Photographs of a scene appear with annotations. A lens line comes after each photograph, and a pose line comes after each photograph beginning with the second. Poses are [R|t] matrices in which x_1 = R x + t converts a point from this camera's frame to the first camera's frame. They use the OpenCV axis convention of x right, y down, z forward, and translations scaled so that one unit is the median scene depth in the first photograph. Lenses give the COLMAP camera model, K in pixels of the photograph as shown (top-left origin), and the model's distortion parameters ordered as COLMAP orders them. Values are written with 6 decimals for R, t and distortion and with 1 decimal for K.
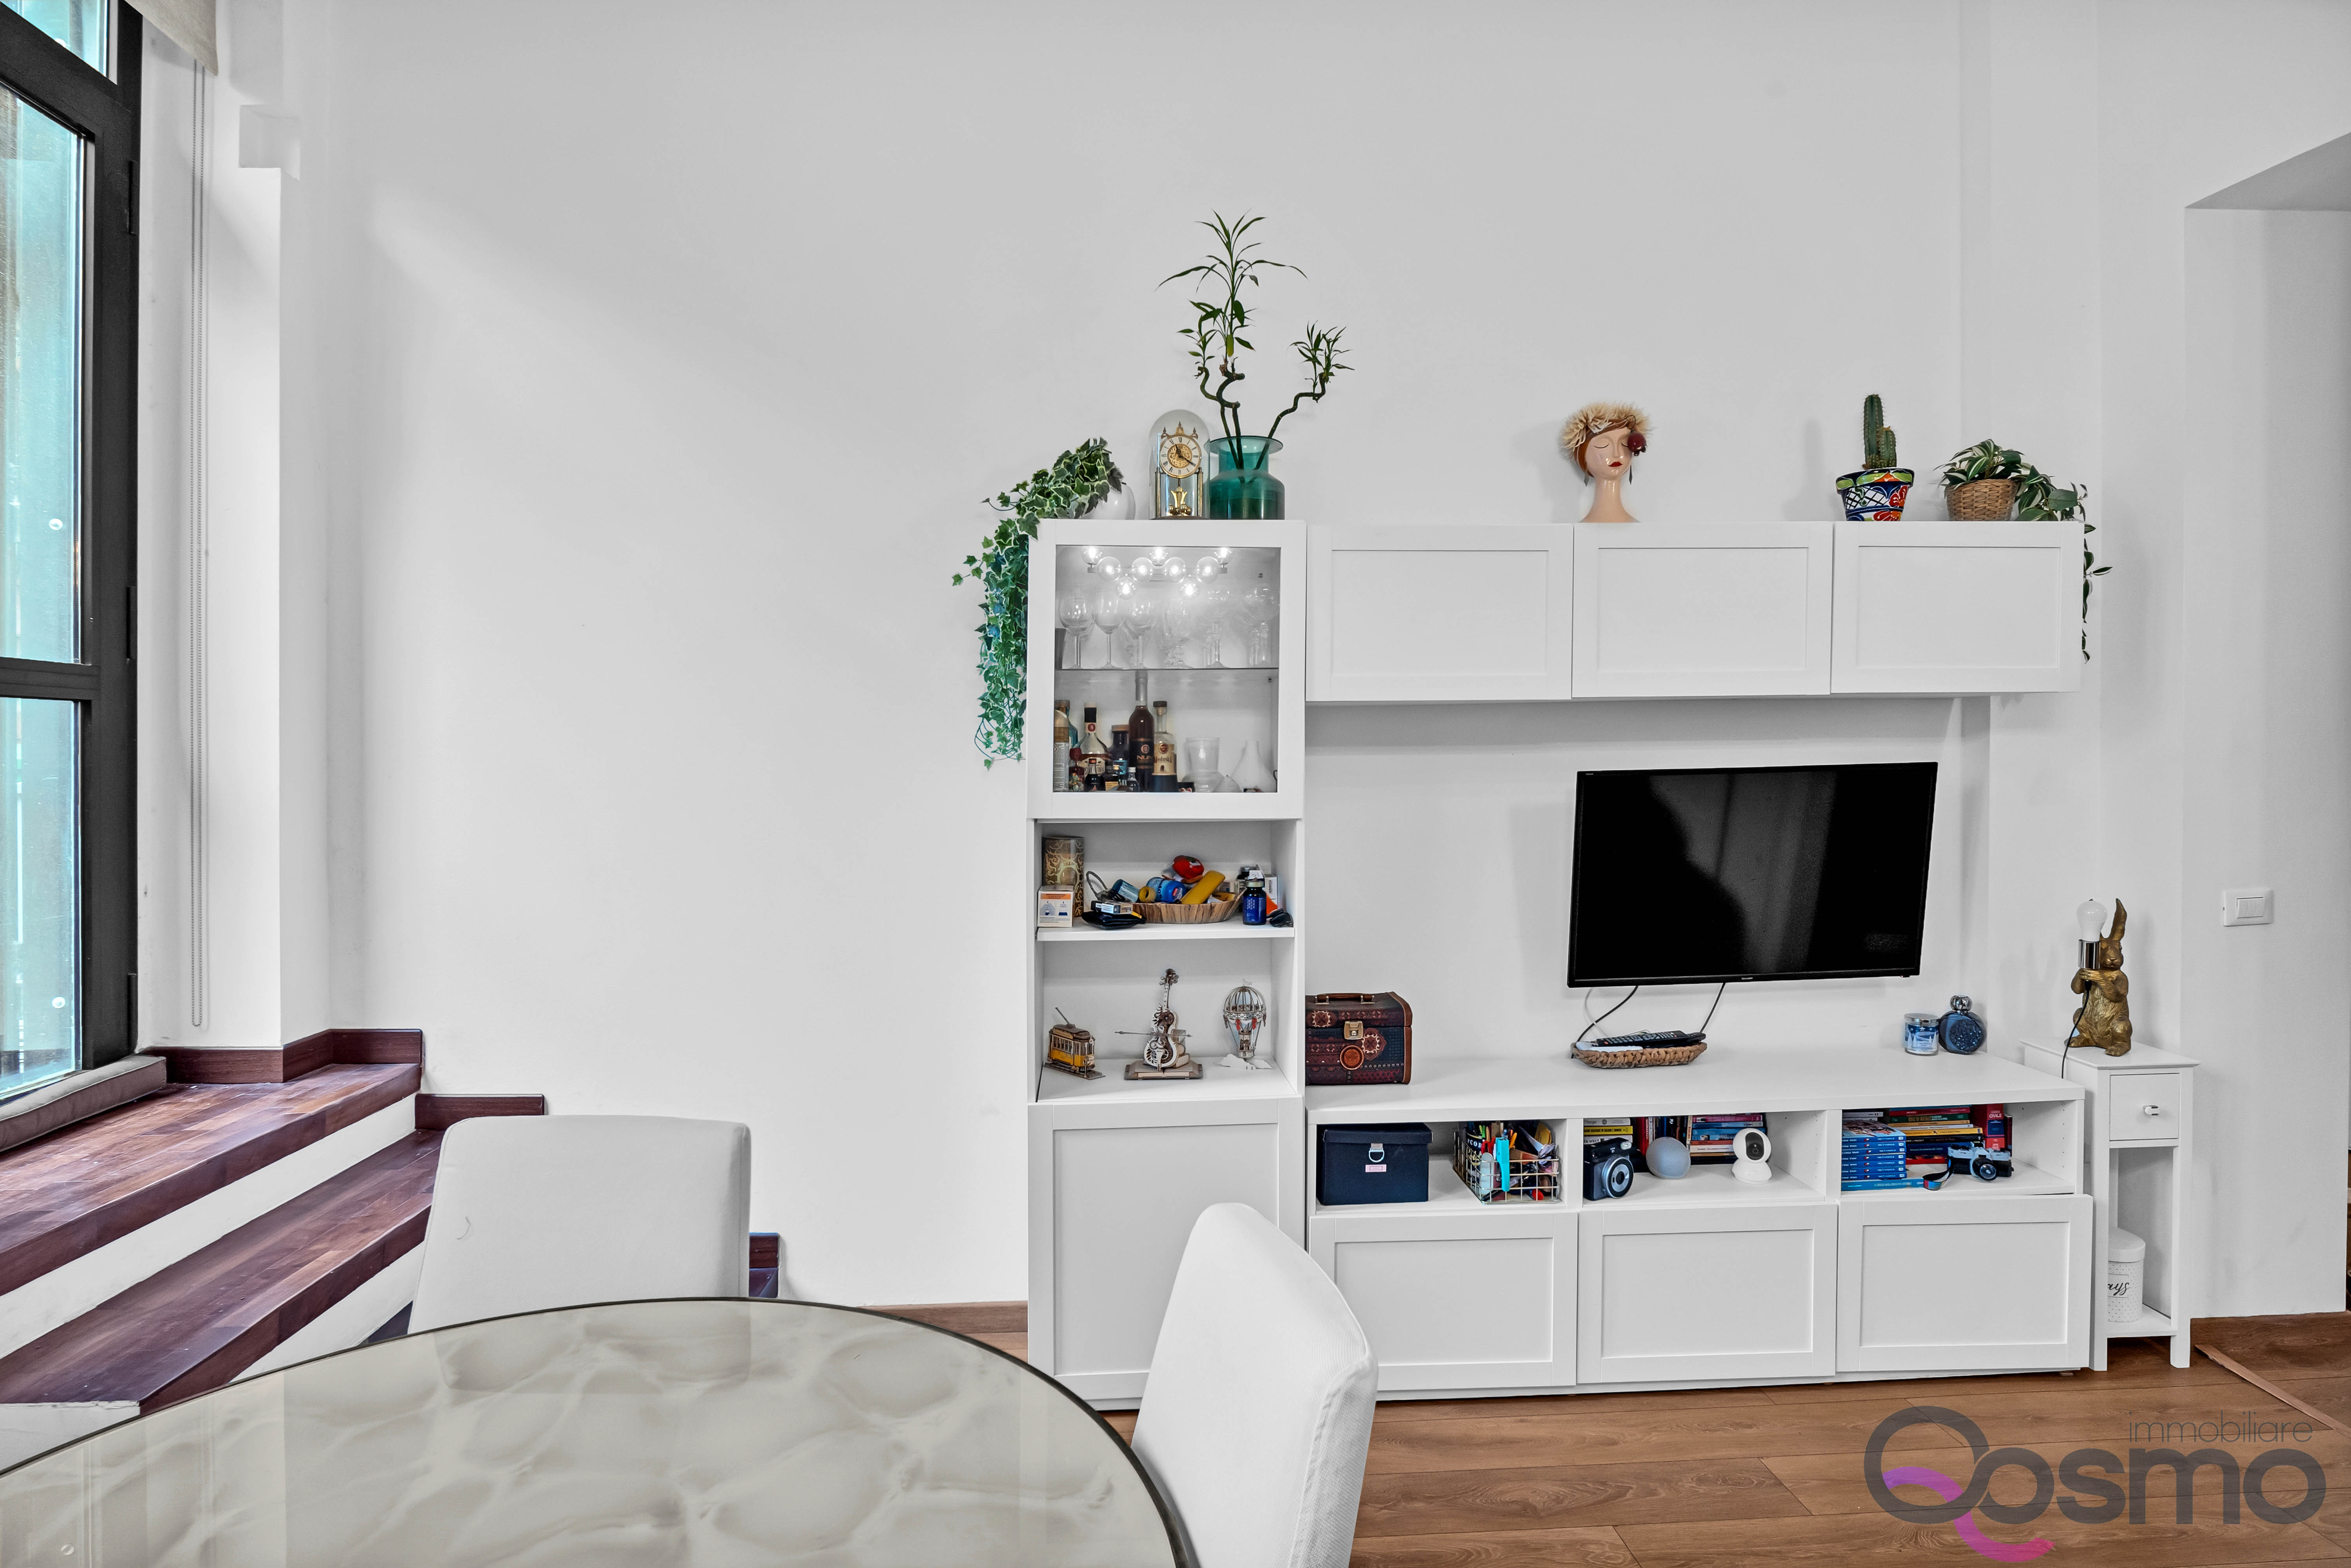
lens RADIAL K [[1249.4, 0, 1161.2], [0, 1249.4, 802.1], [0, 0, 1]] dist [-0.009718, -0.000283]
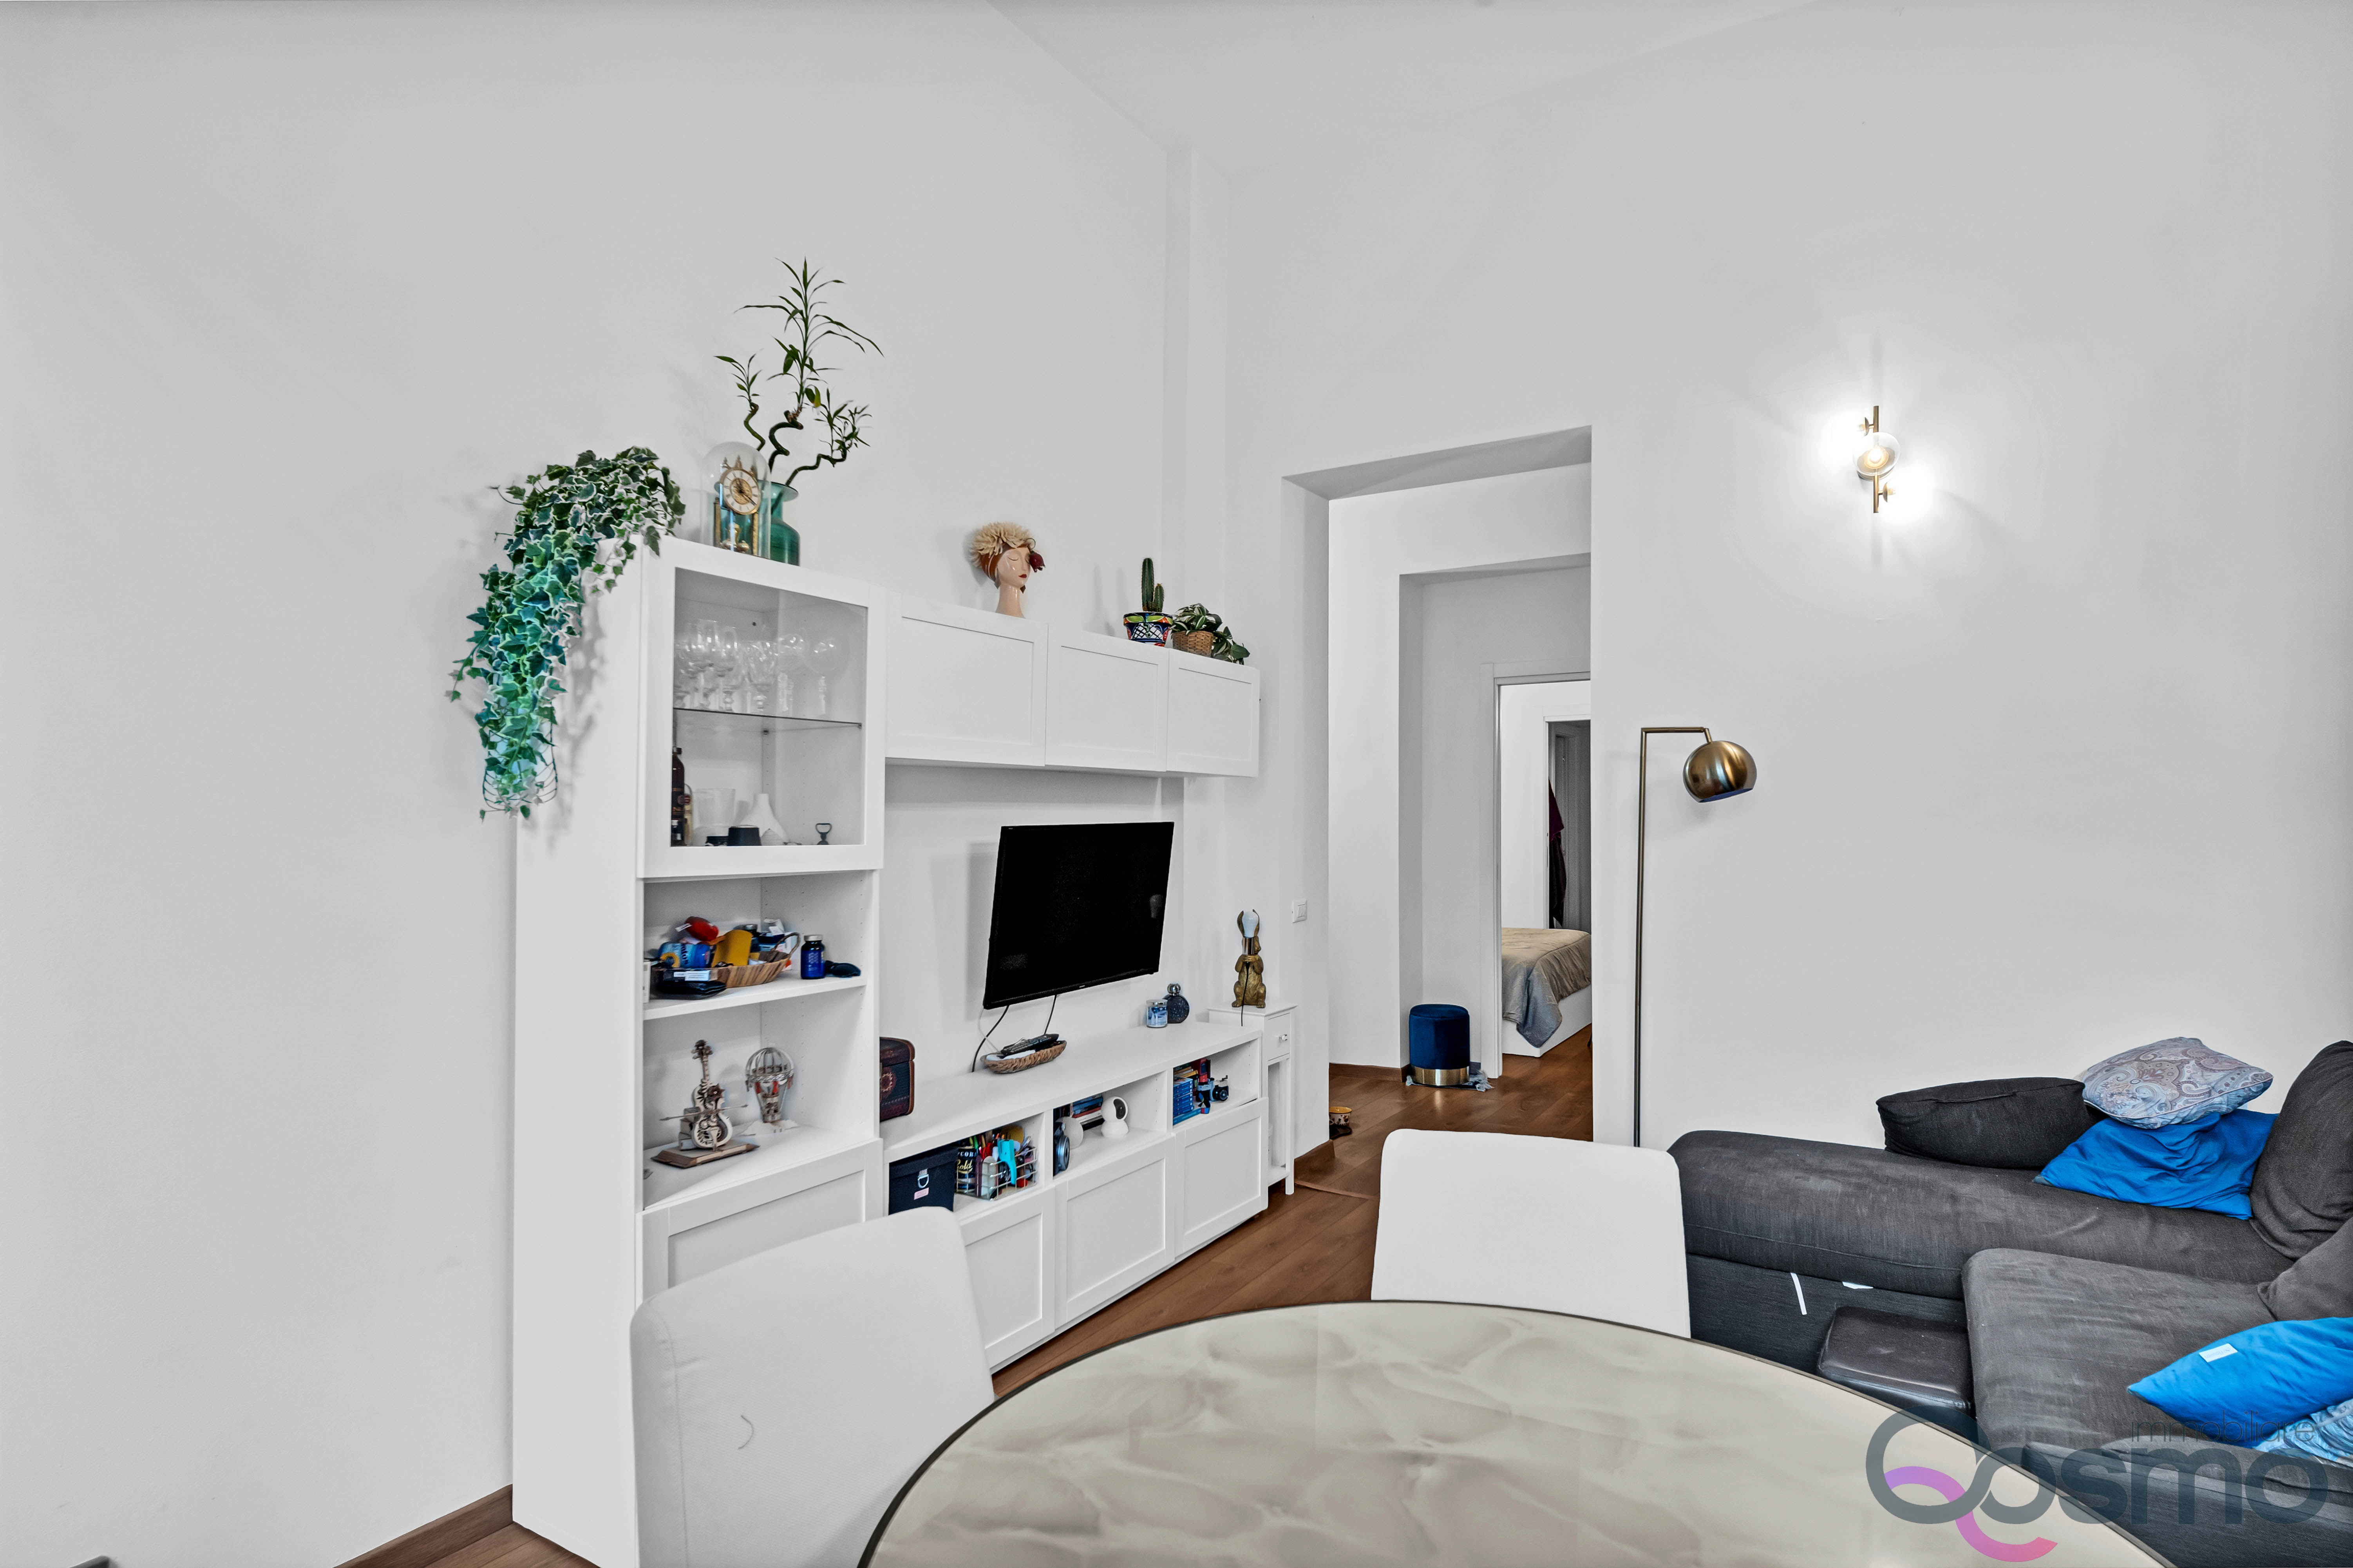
lens RADIAL K [[1250.6, 0, 1164.4], [0, 1250.6, 845.7], [0, 0, 1]] dist [-0.009718, -0.000283]
pose [[0.559273, -0.011120, 0.828909, -0.589698], [0.022321, 0.999749, -0.001649, -0.000286], [-0.828683, 0.019424, 0.559381, 0.211158]]
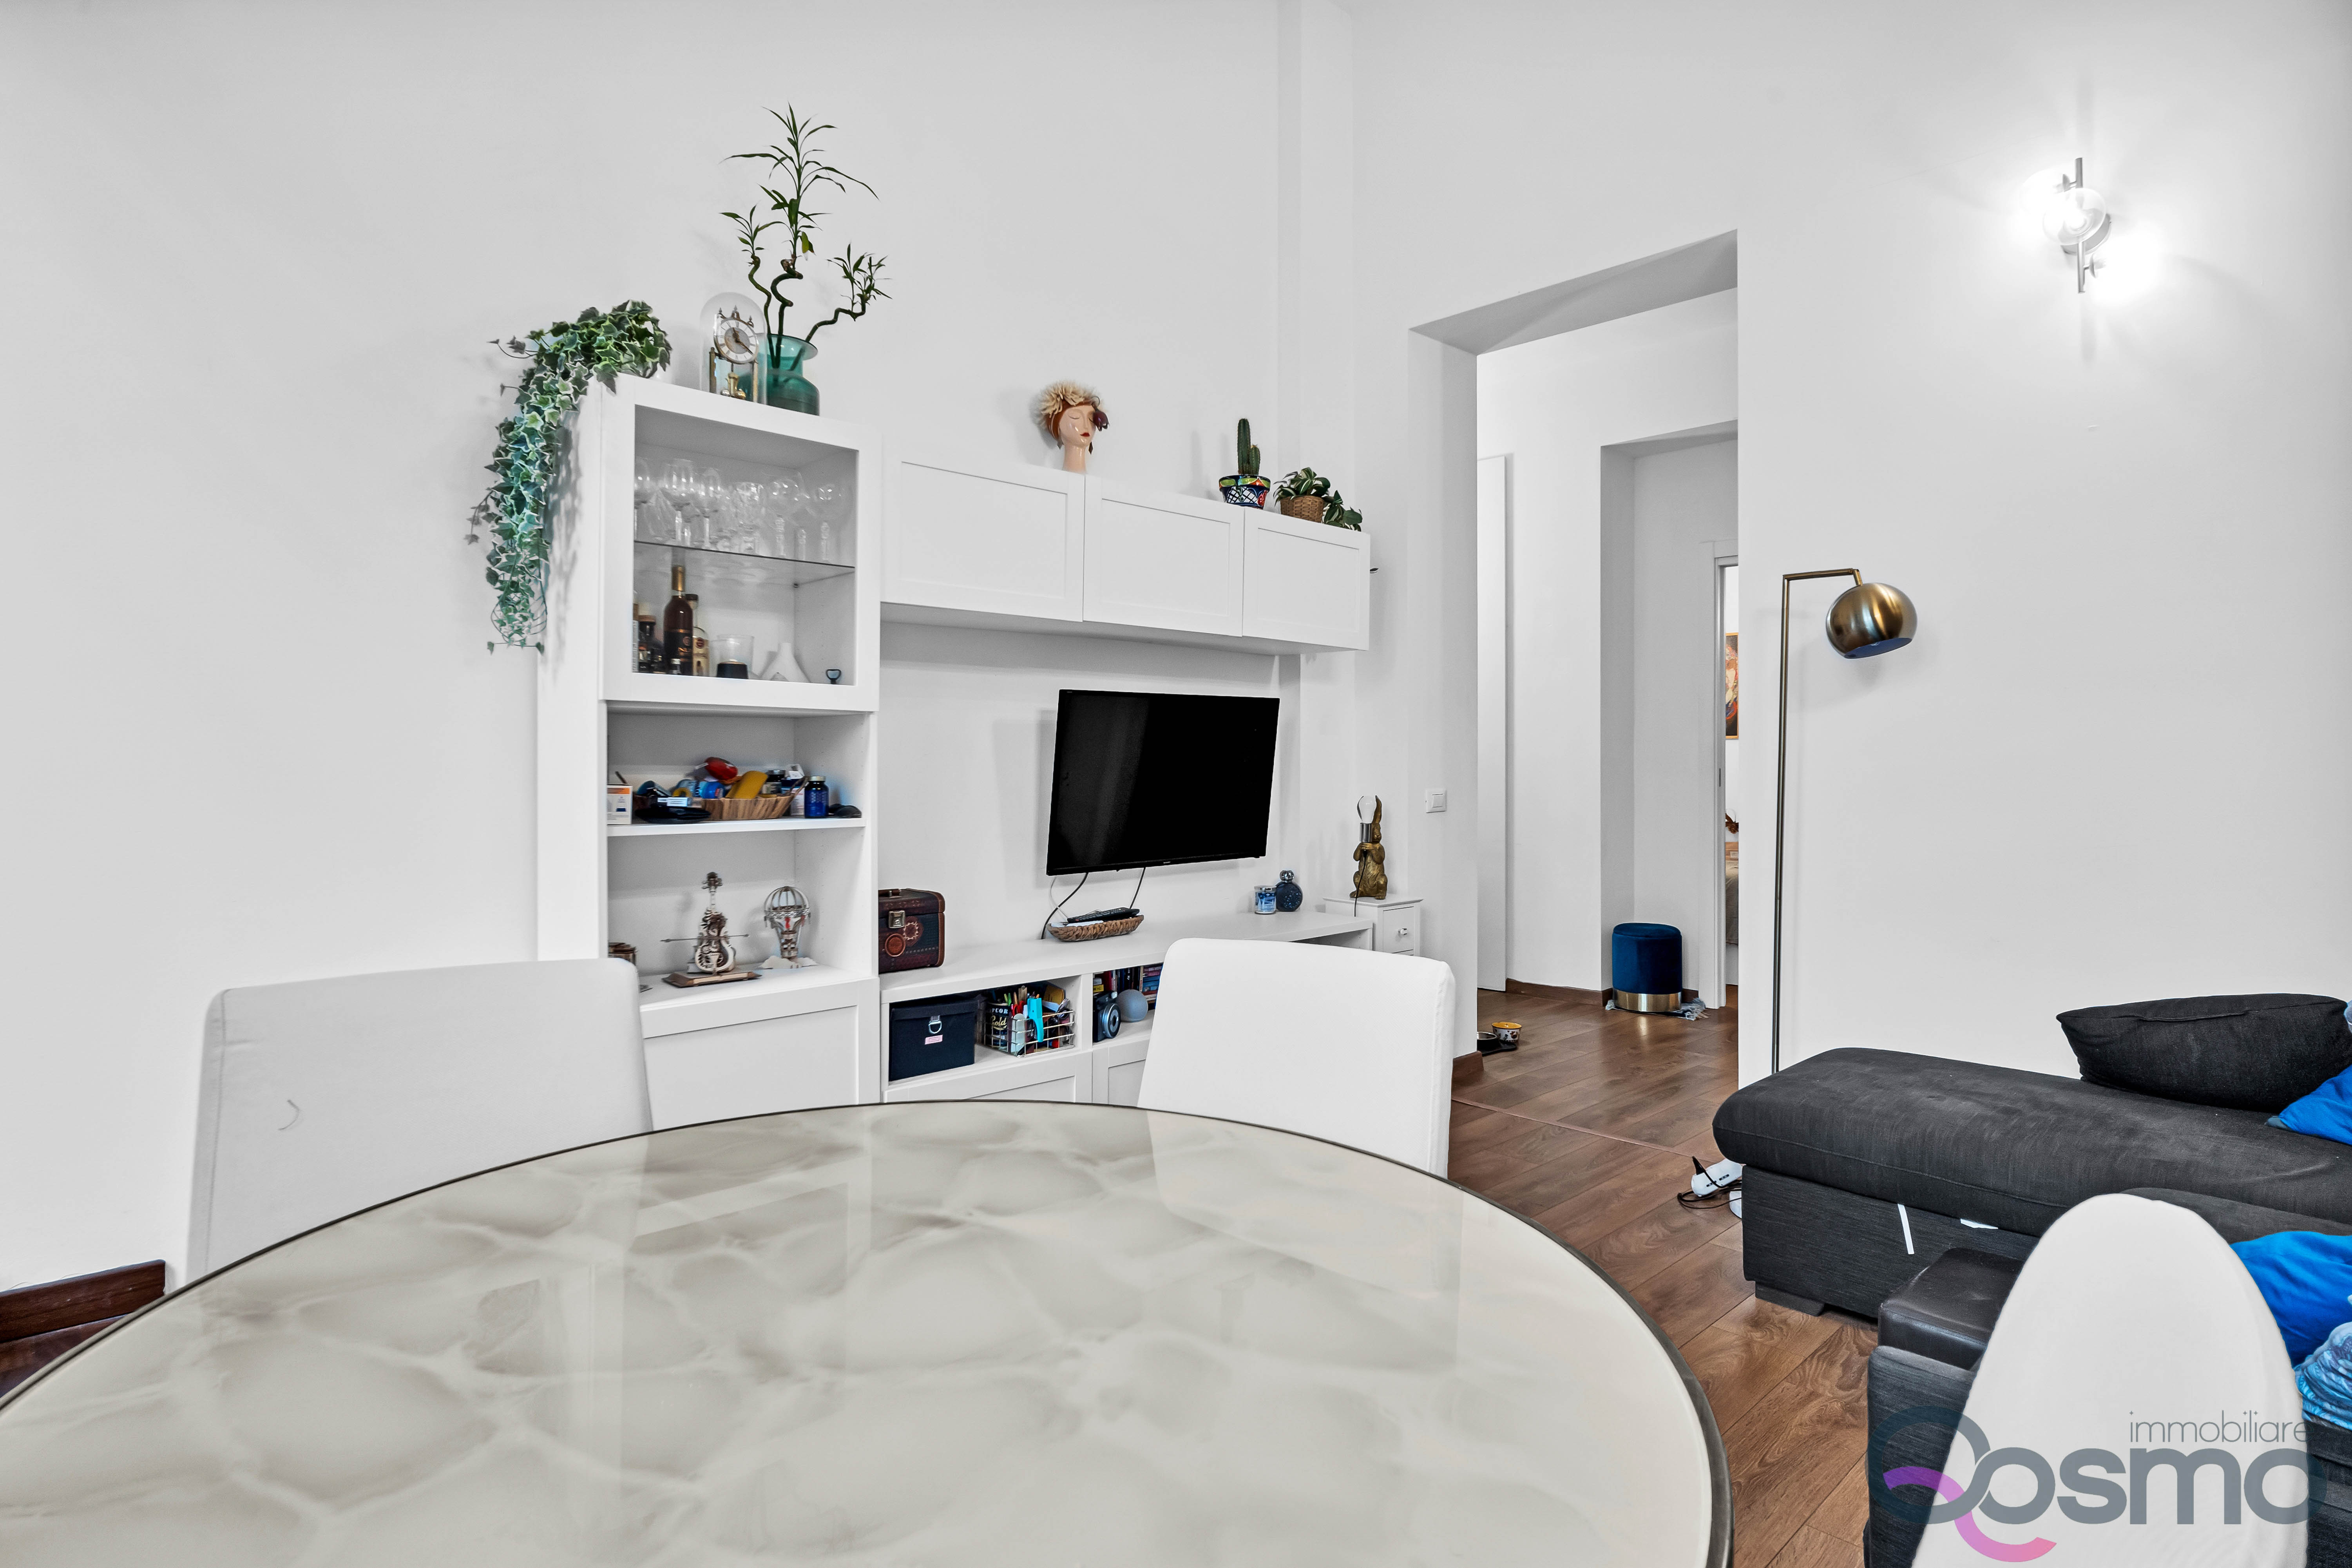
lens RADIAL K [[1250.1, 0, 1193.9], [0, 1250.1, 824.3], [0, 0, 1]] dist [-0.009718, -0.000283]
pose [[0.752887, -0.015578, 0.657965, -0.364511], [0.007898, 0.999862, 0.014636, 0.089462], [-0.658102, -0.005823, 0.752906, 0.028153]]
